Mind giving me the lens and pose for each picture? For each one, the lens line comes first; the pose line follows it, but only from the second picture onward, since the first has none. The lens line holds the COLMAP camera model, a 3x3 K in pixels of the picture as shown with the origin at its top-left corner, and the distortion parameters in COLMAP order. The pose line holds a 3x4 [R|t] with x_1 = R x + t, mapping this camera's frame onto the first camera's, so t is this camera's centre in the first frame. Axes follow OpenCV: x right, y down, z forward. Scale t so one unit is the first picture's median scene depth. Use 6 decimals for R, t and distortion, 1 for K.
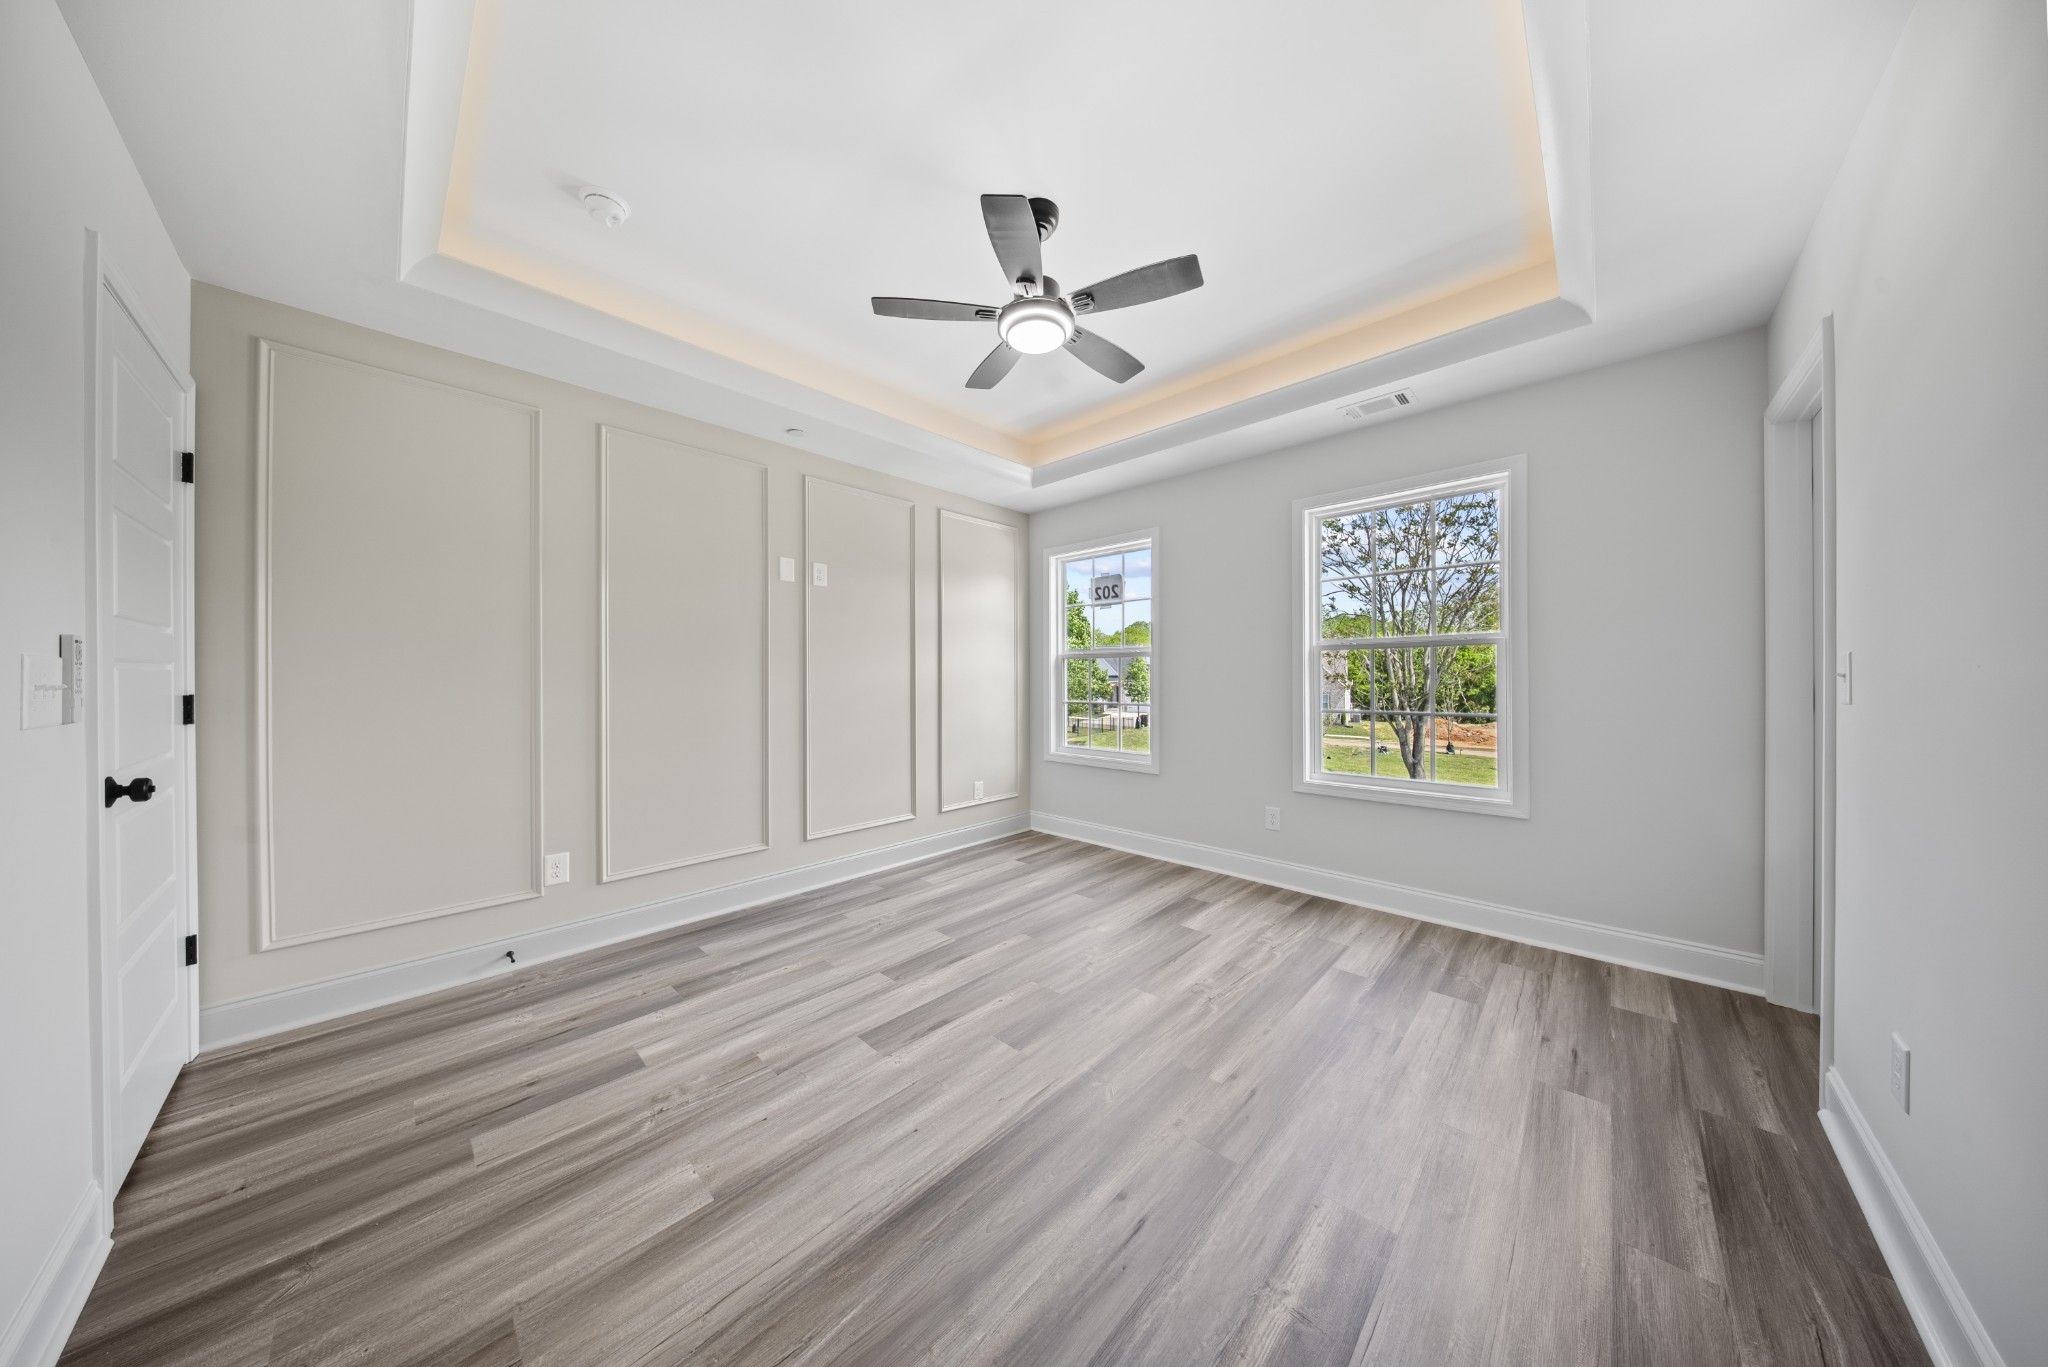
lens RADIAL K [[611.9, 0, 1012.1], [0, 611.9, 675.3], [0, 0, 1]] dist [-0.001554, -0.000204]
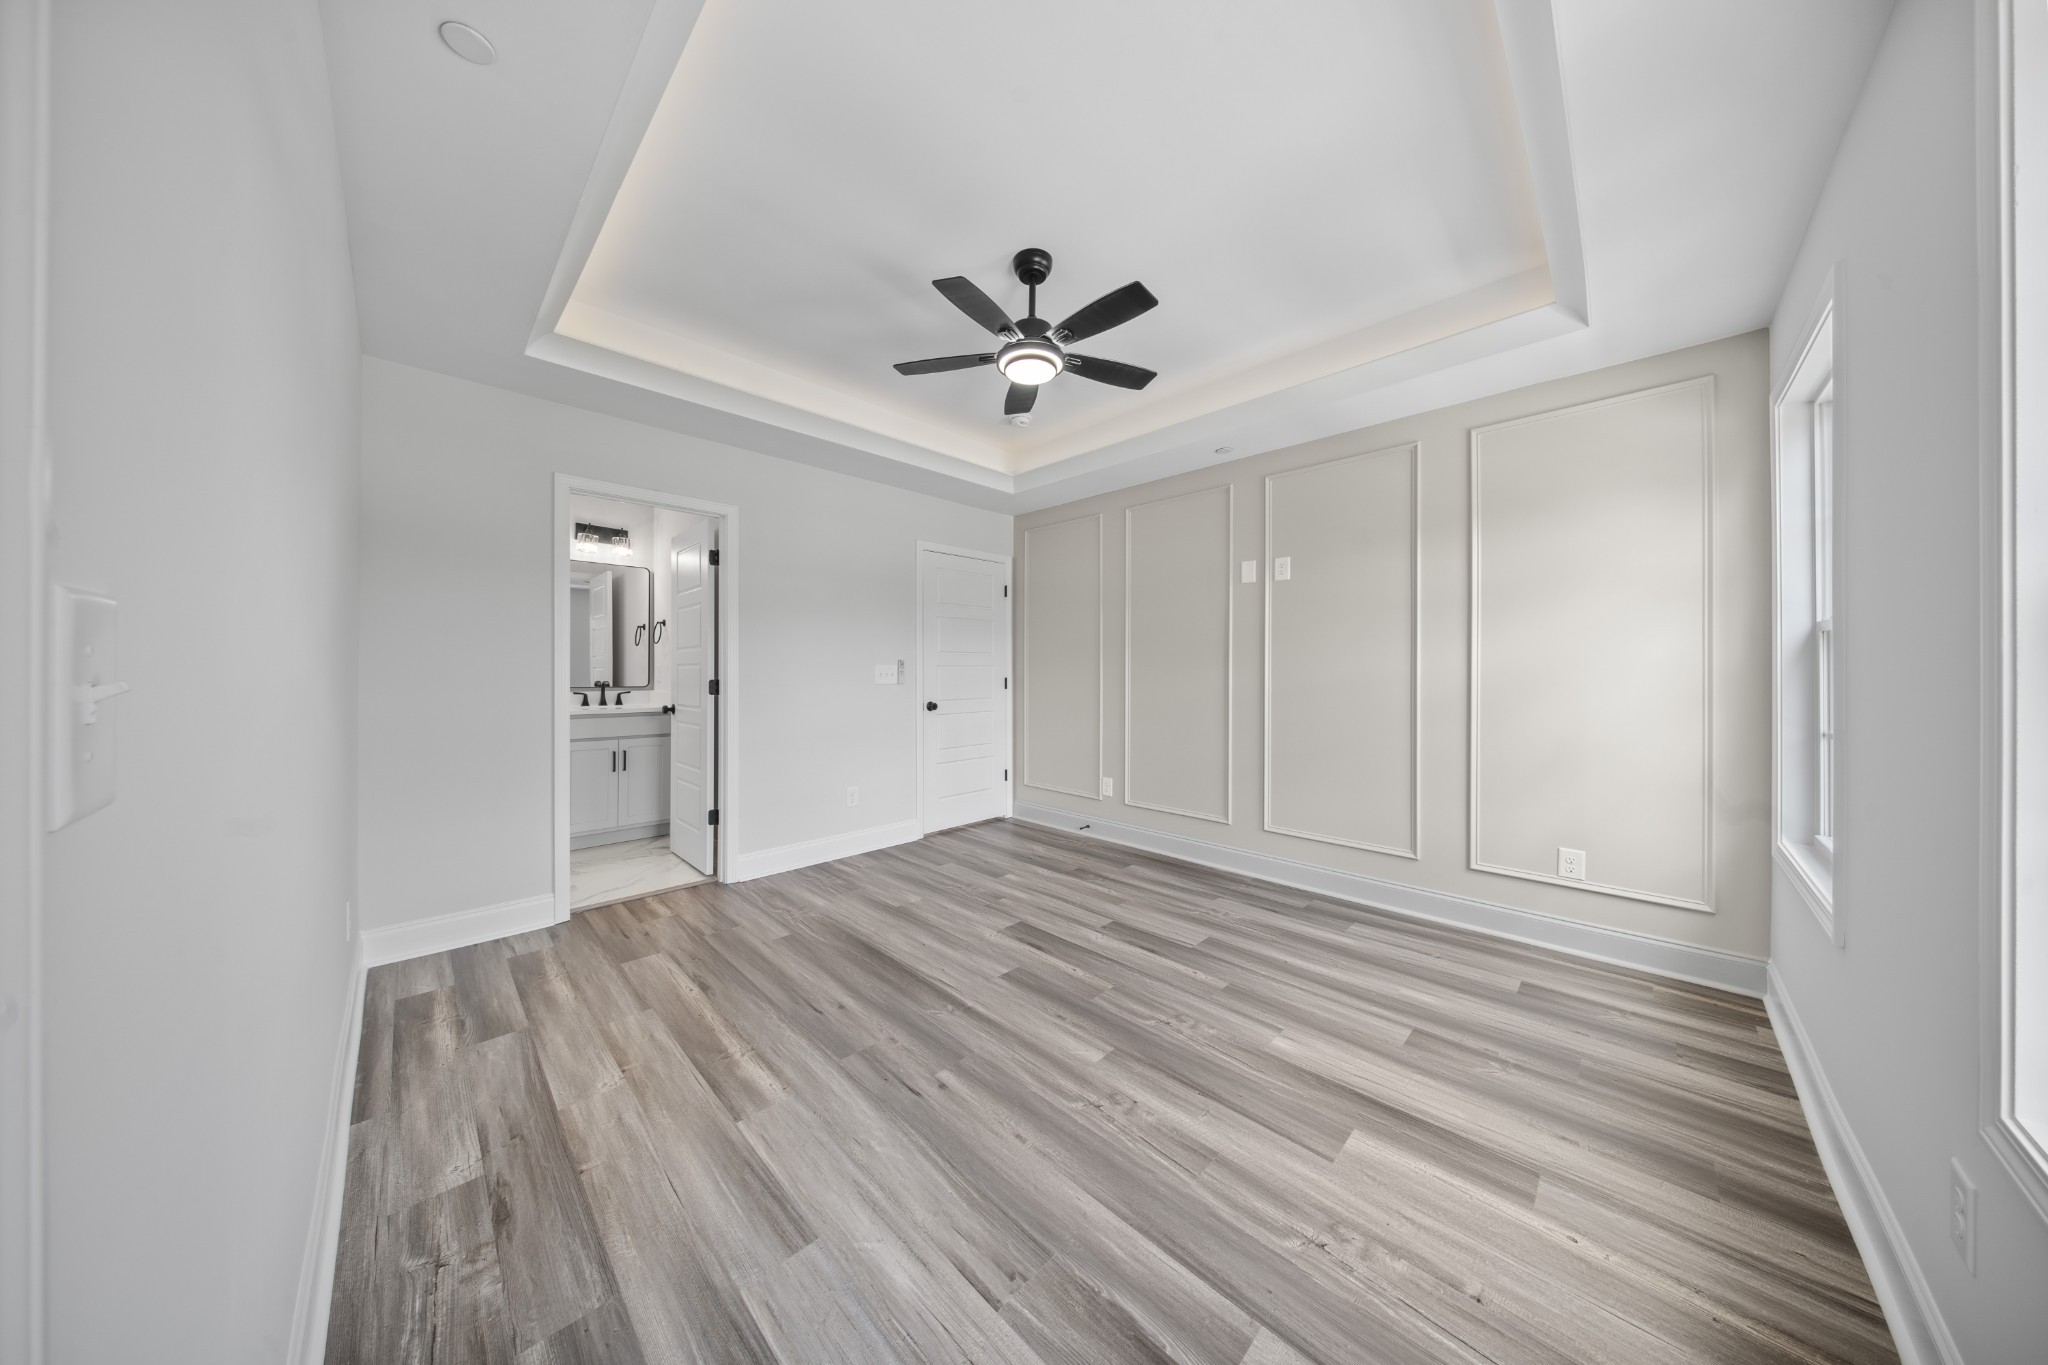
lens RADIAL K [[611.9, 0, 1014.4], [0, 611.9, 667.8], [0, 0, 1]] dist [-0.001554, -0.000204]
pose [[-0.017151, -0.000909, -0.999852, 0.939009], [-0.001060, 0.999999, -0.000891, -0.003626], [0.999852, 0.001045, -0.017152, 0.798455]]
